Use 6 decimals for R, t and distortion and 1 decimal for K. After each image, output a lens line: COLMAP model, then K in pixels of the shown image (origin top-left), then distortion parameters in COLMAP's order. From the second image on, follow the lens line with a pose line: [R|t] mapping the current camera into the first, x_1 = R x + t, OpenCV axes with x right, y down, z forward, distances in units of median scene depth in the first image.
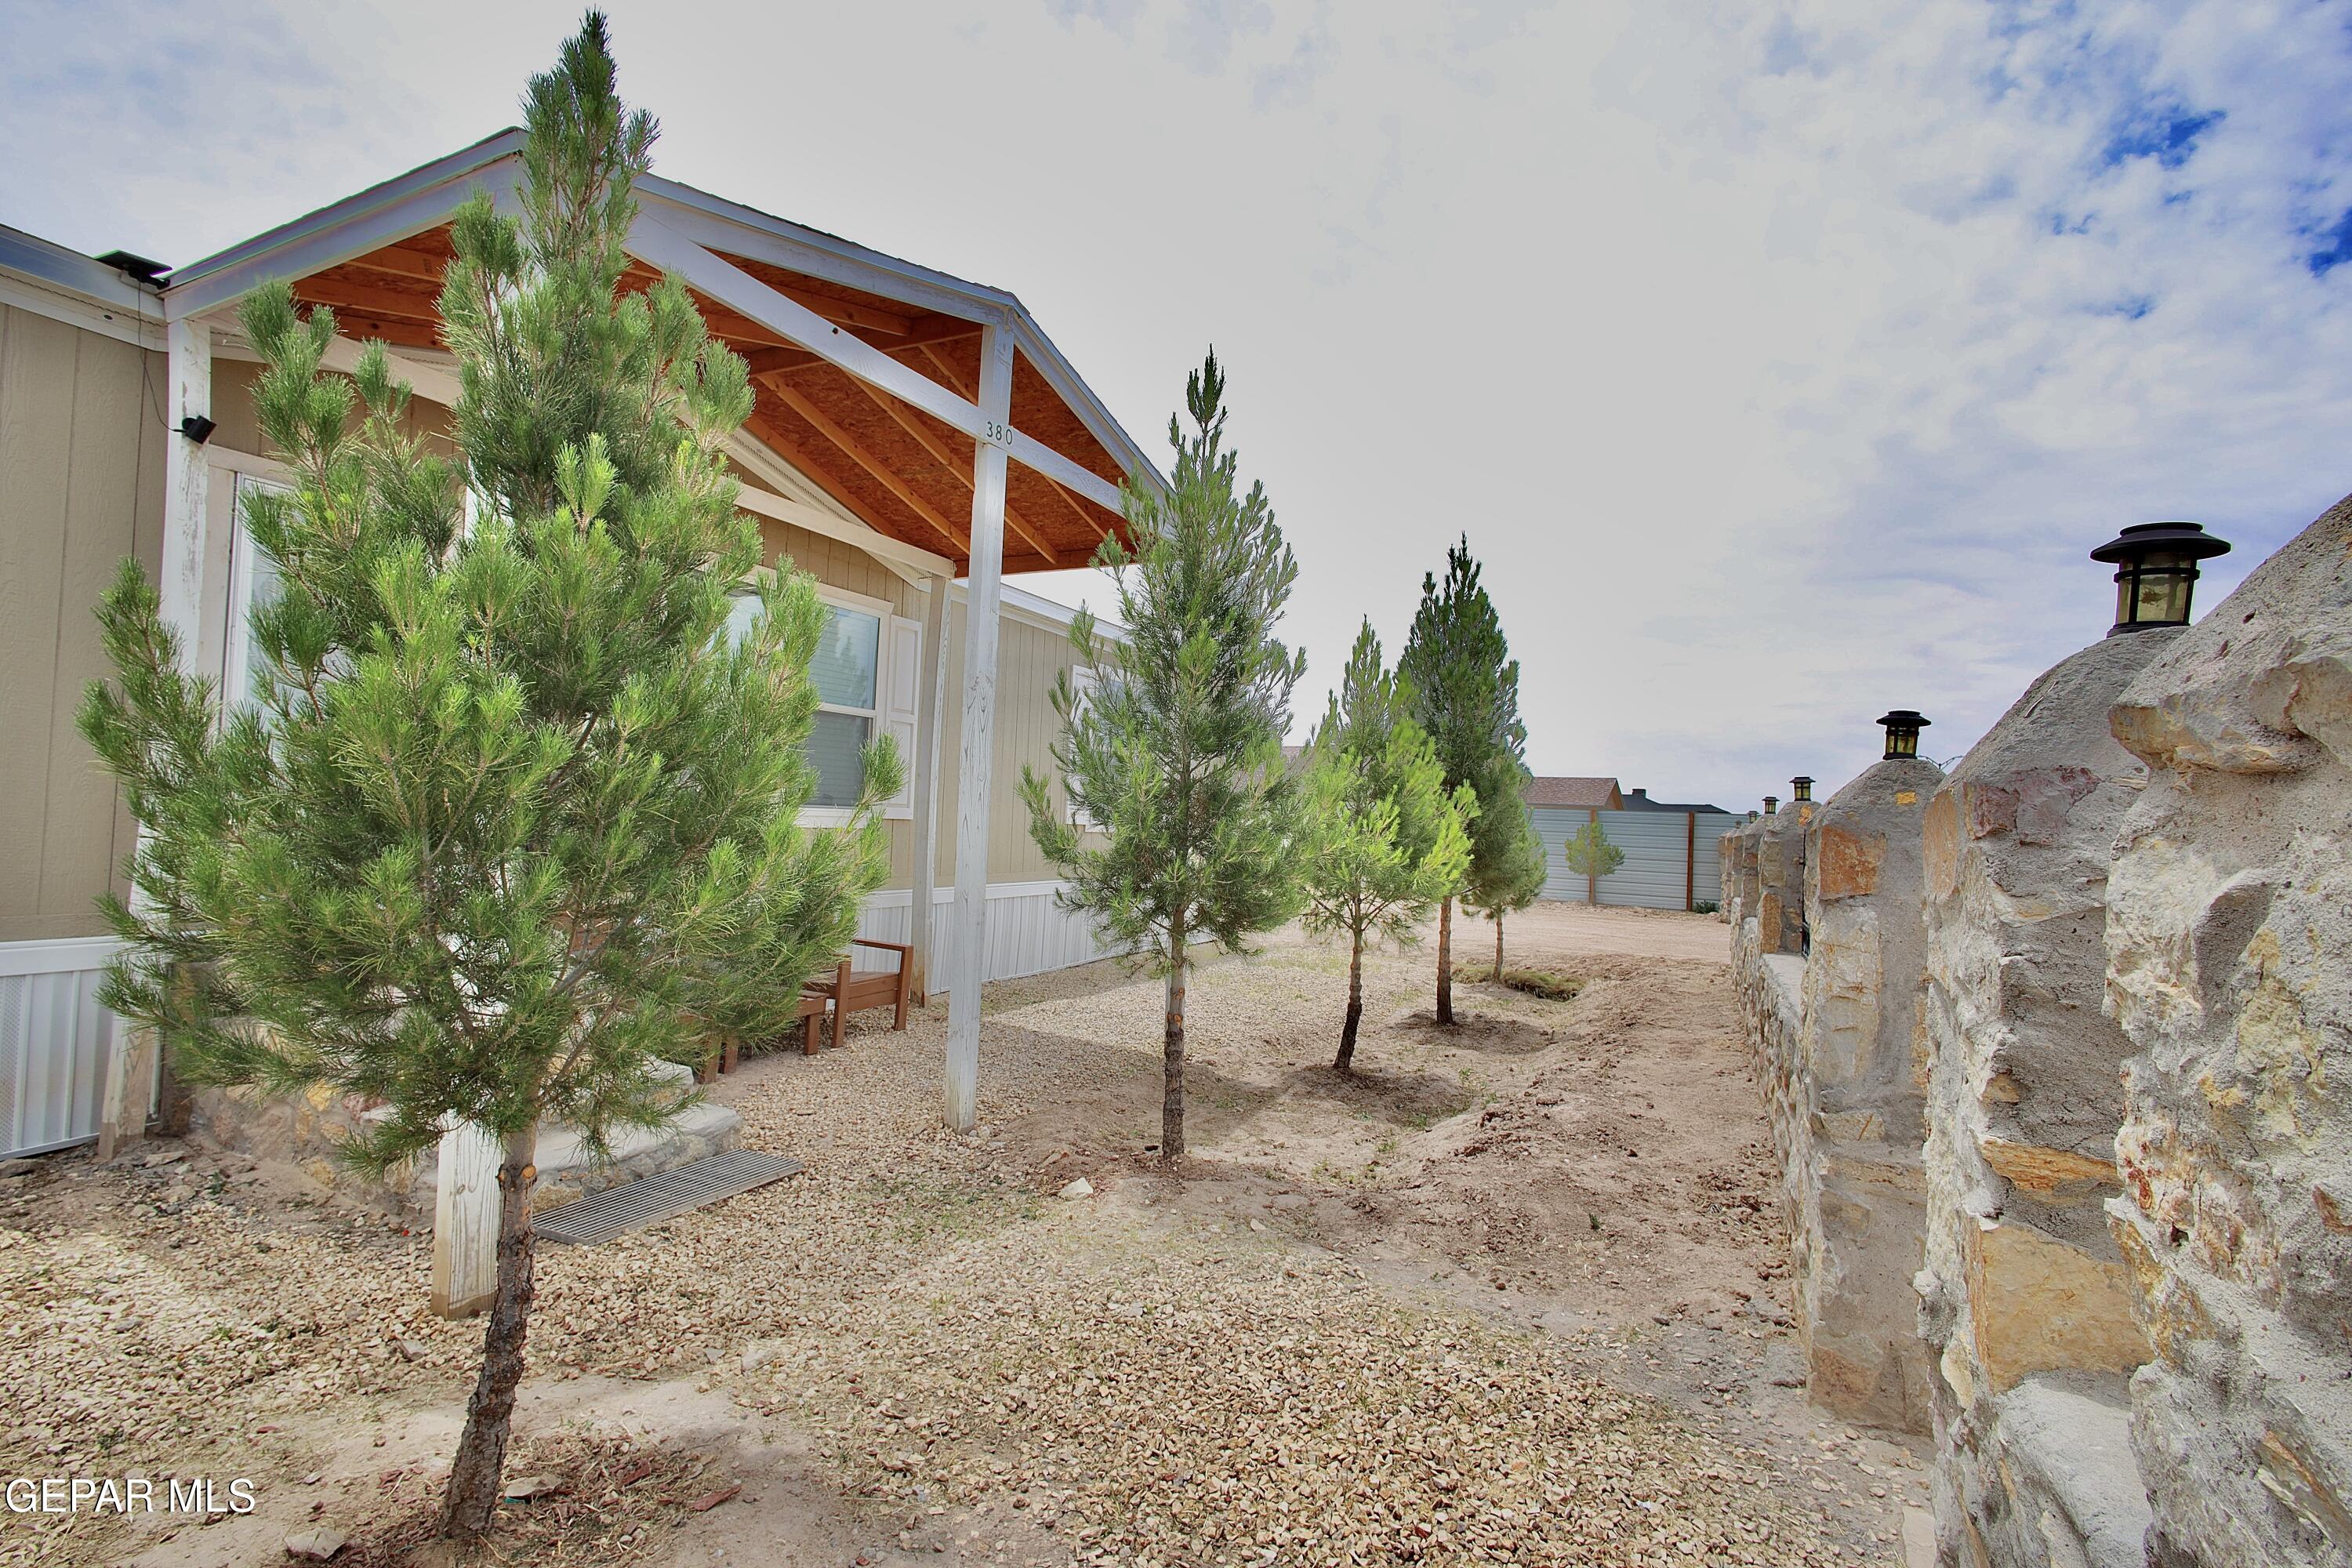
lens RADIAL K [[1088.1, 0, 1171.1], [0, 1088.1, 787.1], [0, 0, 1]] dist [0.009244, 0.000265]
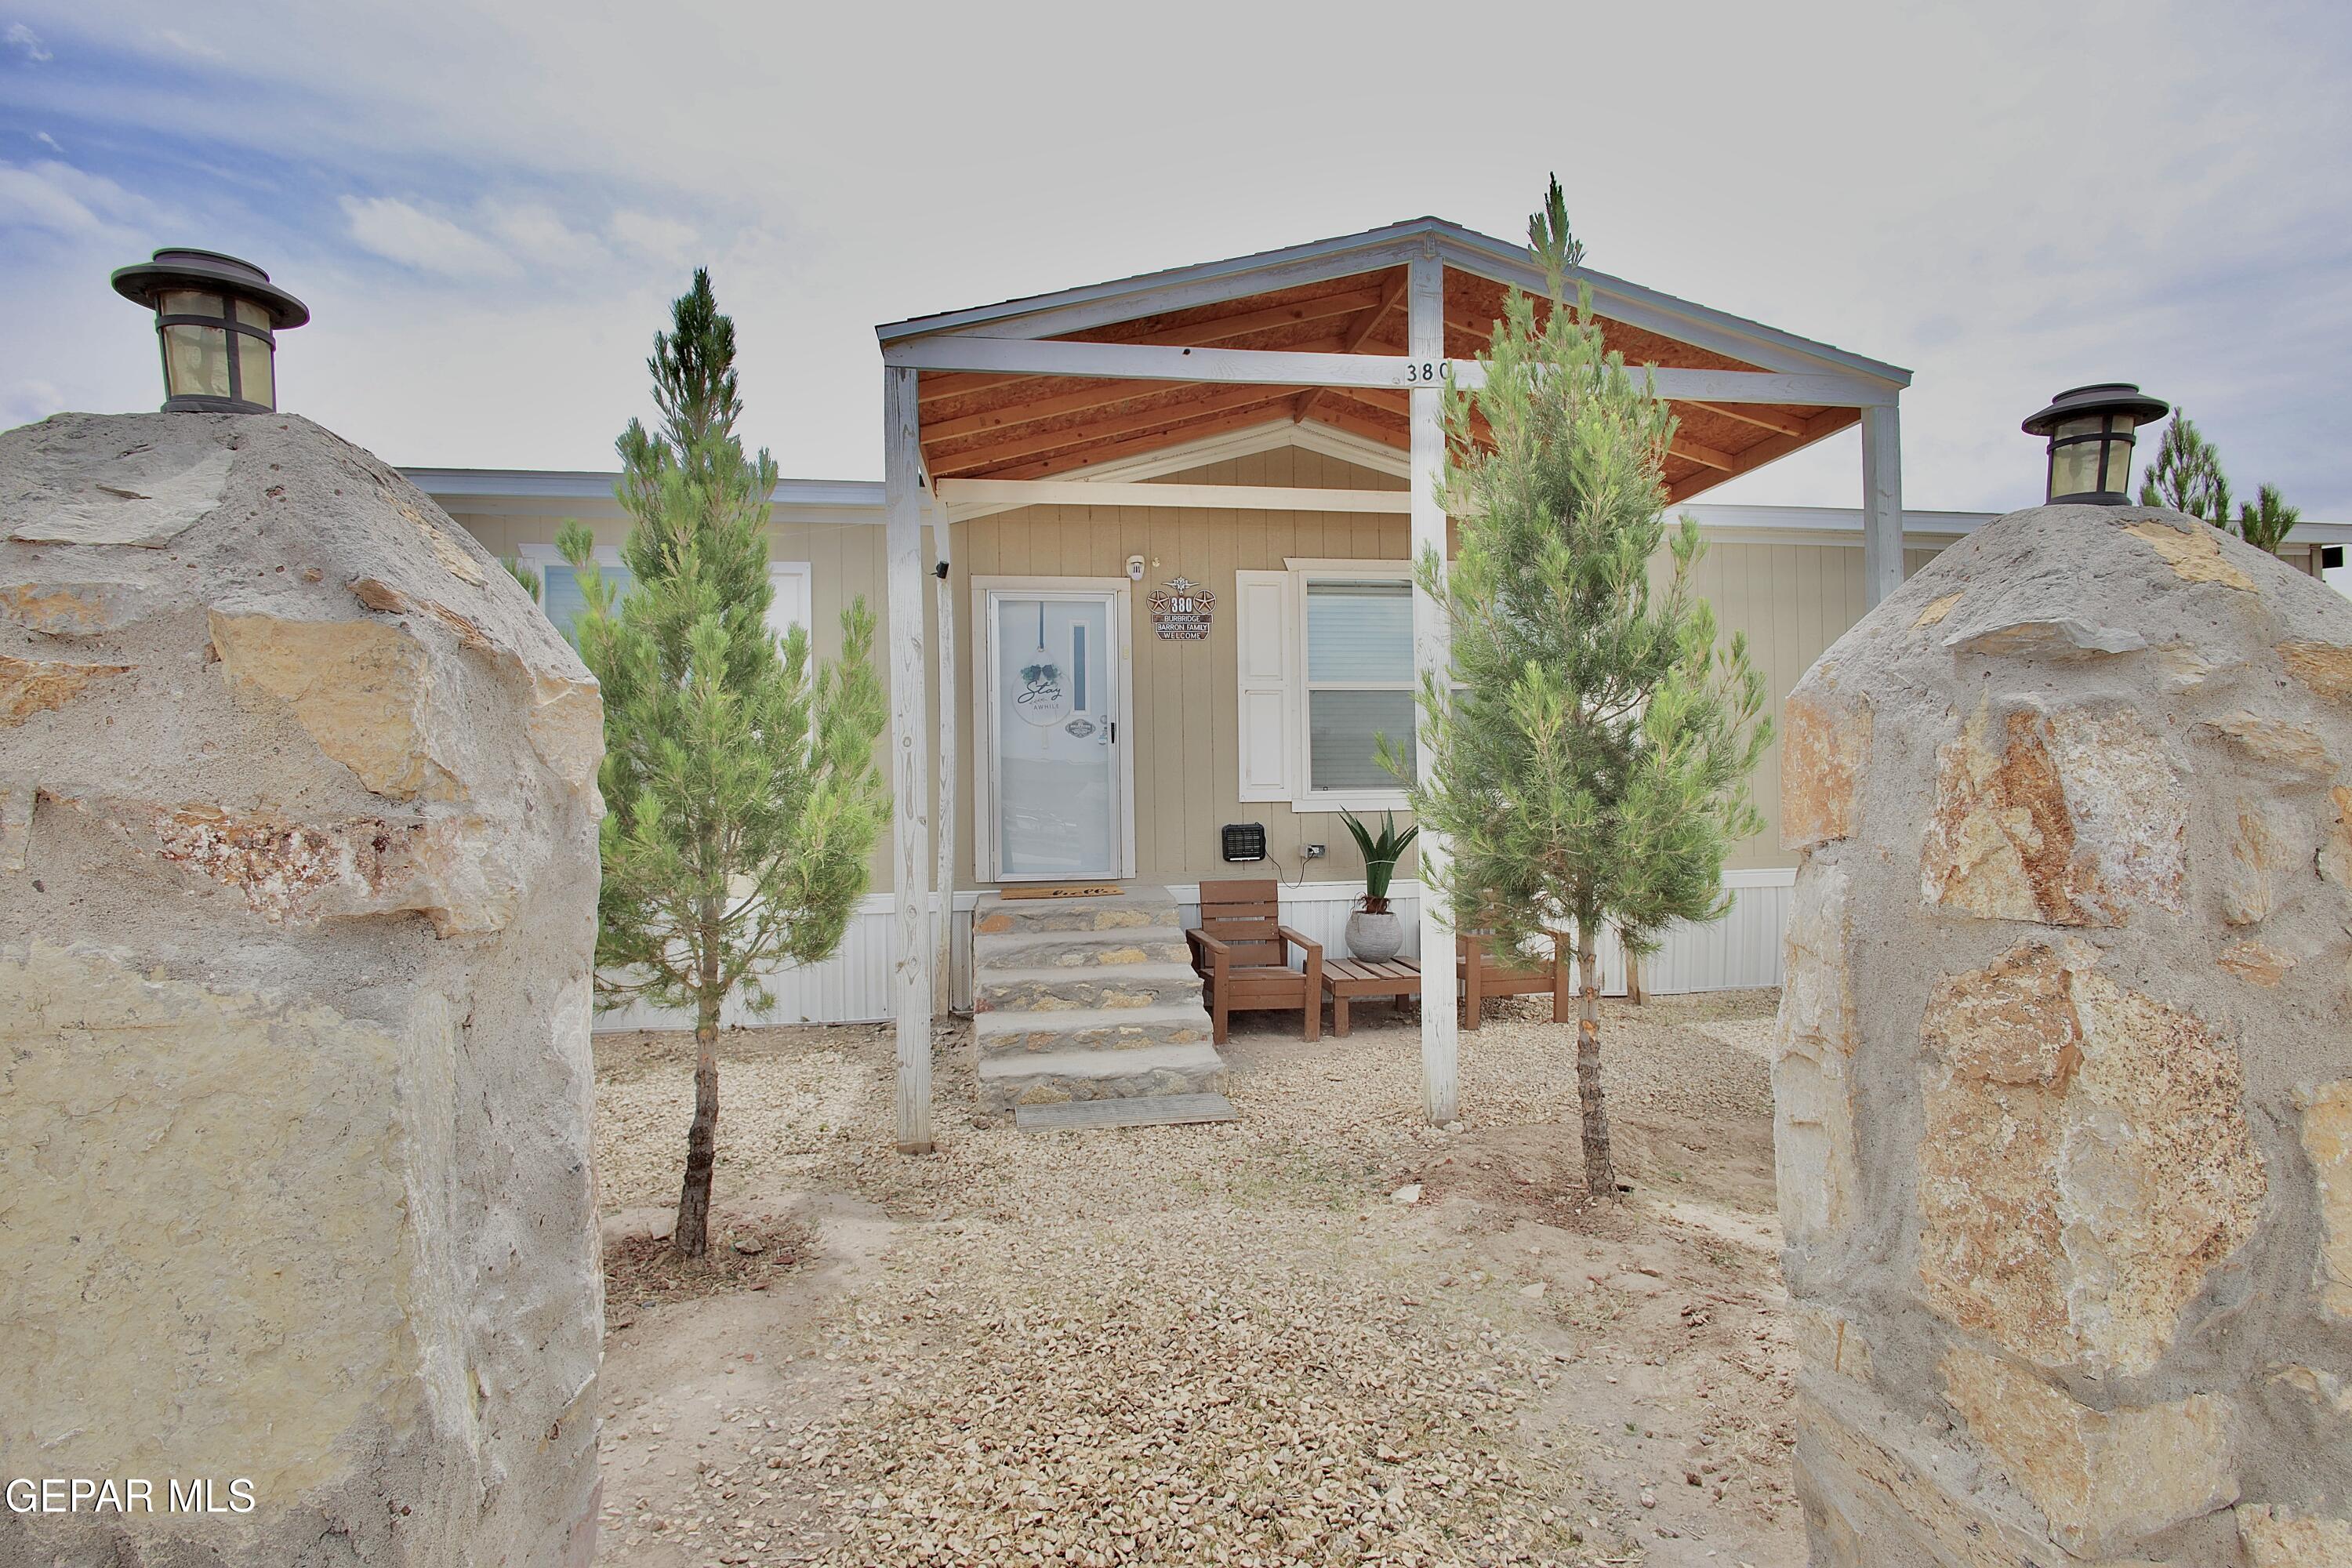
lens RADIAL K [[1088.1, 0, 1173.2], [0, 1088.1, 793.8], [0, 0, 1]] dist [0.009244, 0.000265]
pose [[0.587001, -0.055595, -0.807675, 0.554799], [0.064072, 0.997700, -0.022109, 0.047688], [0.807047, -0.038771, 0.589213, 0.334740]]
